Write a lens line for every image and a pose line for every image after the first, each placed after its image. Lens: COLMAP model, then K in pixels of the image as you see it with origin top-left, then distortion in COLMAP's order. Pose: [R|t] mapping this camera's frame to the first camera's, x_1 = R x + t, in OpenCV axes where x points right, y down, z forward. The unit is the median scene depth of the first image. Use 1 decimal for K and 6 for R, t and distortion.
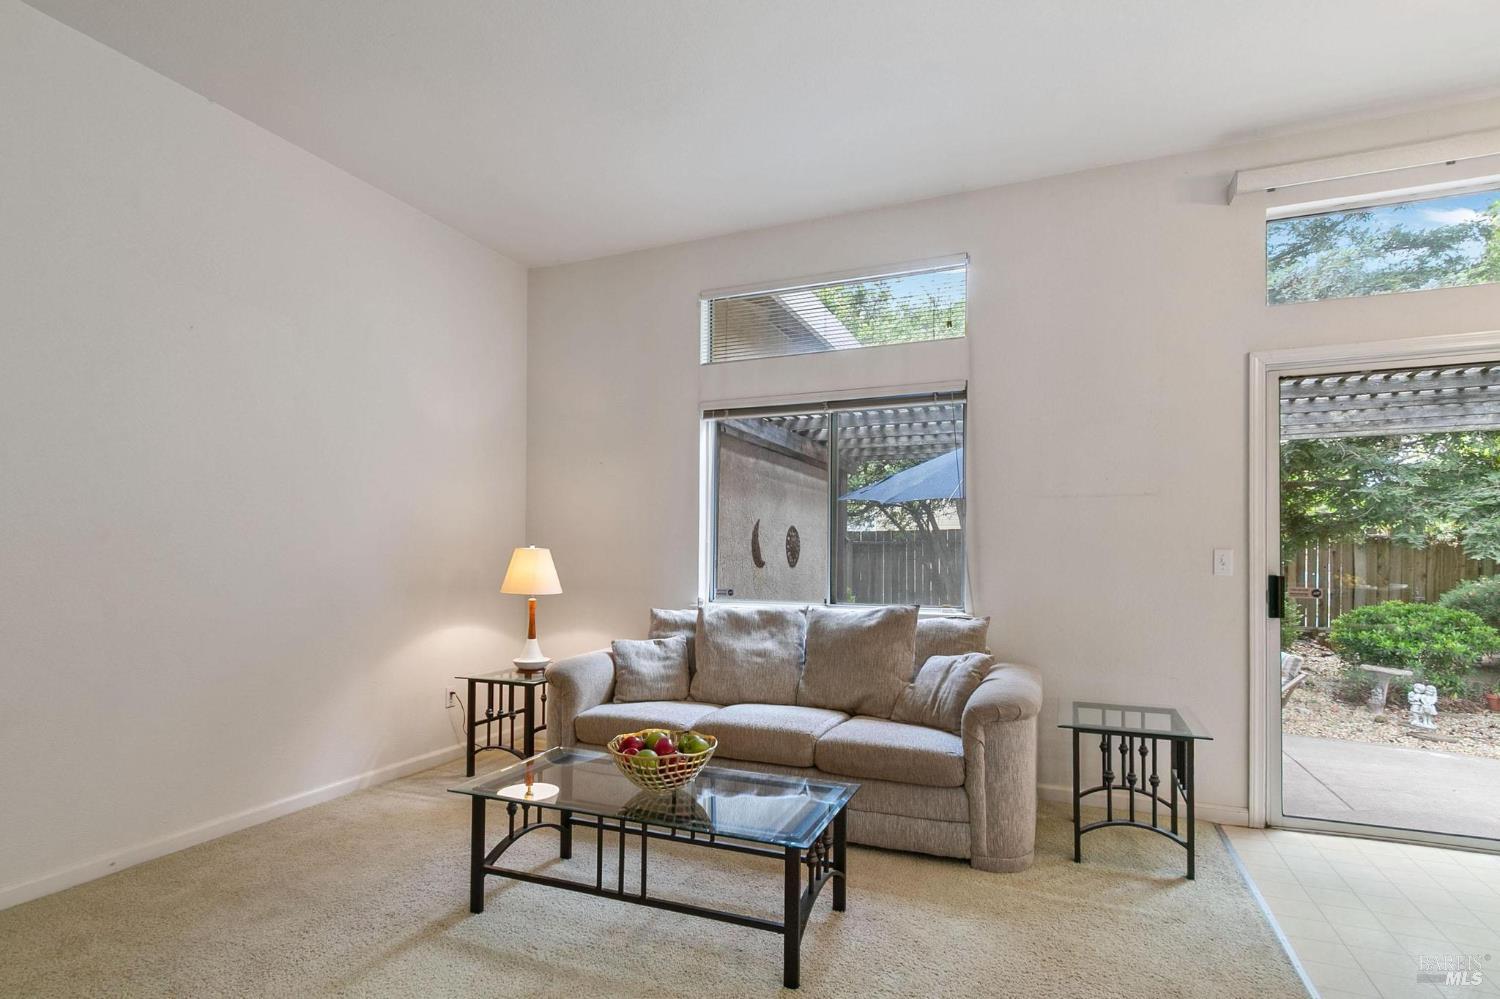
lens RADIAL K [[750.5, 0, 759.1], [0, 750.5, 544.0], [0, 0, 1]] dist [0.004407, 0.001238]
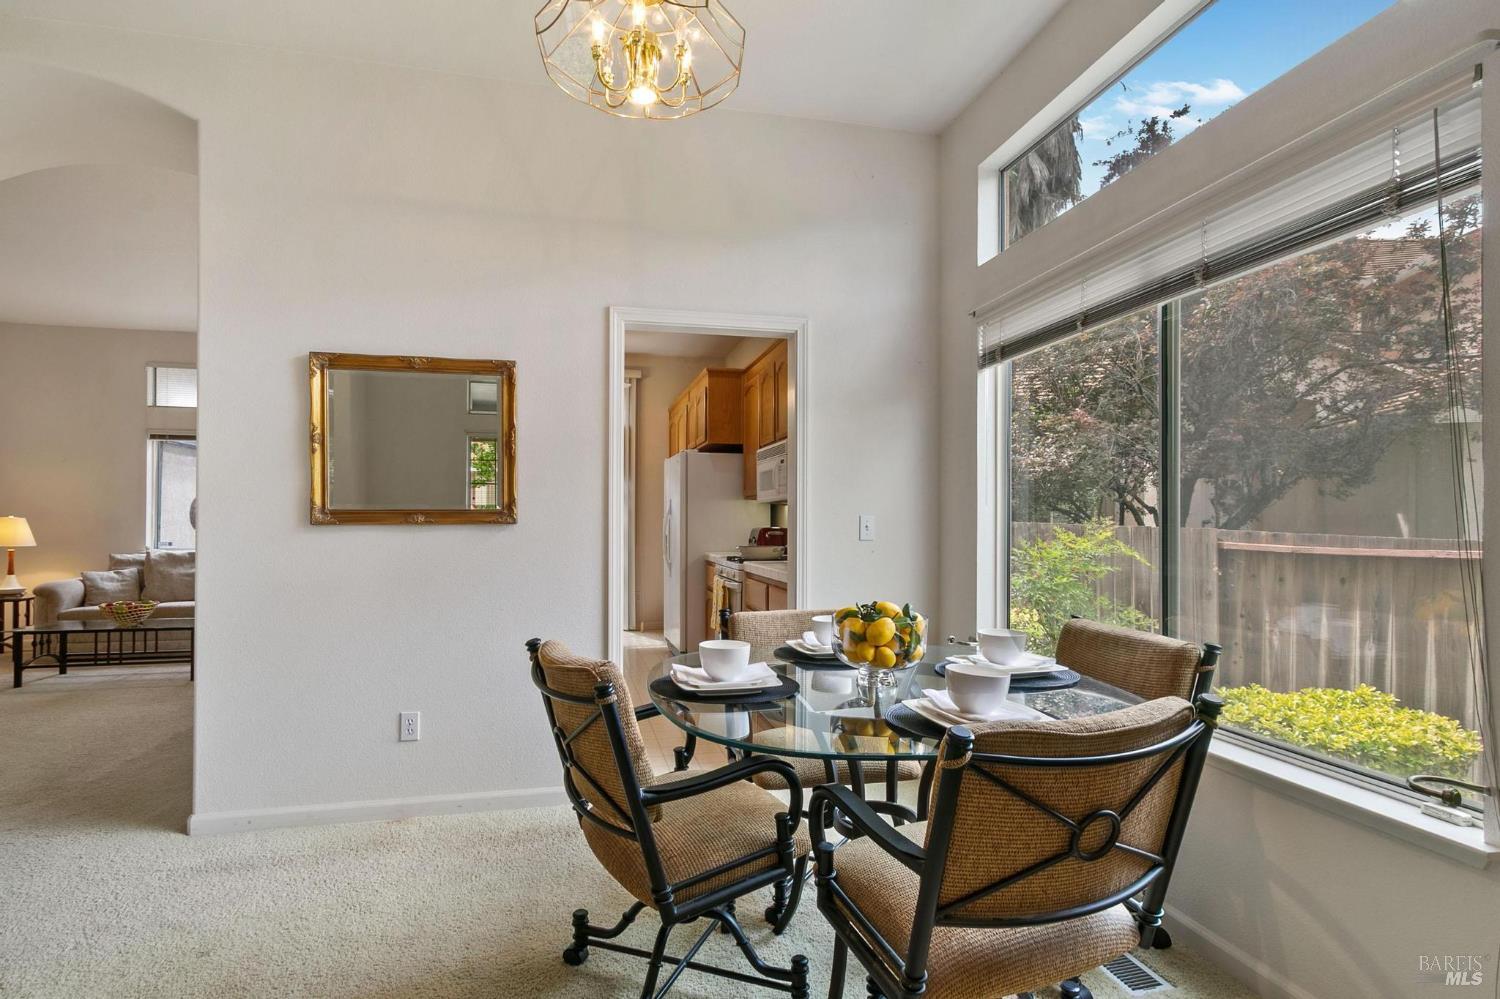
lens RADIAL K [[750.5, 0, 733.3], [0, 750.5, 511.3], [0, 0, 1]] dist [0.004407, 0.001238]
pose [[0.821376, 0.009033, 0.570315, 0.023802], [-0.007868, 0.999959, -0.004508, -0.007215], [-0.570332, -0.000785, 0.821414, -0.703522]]
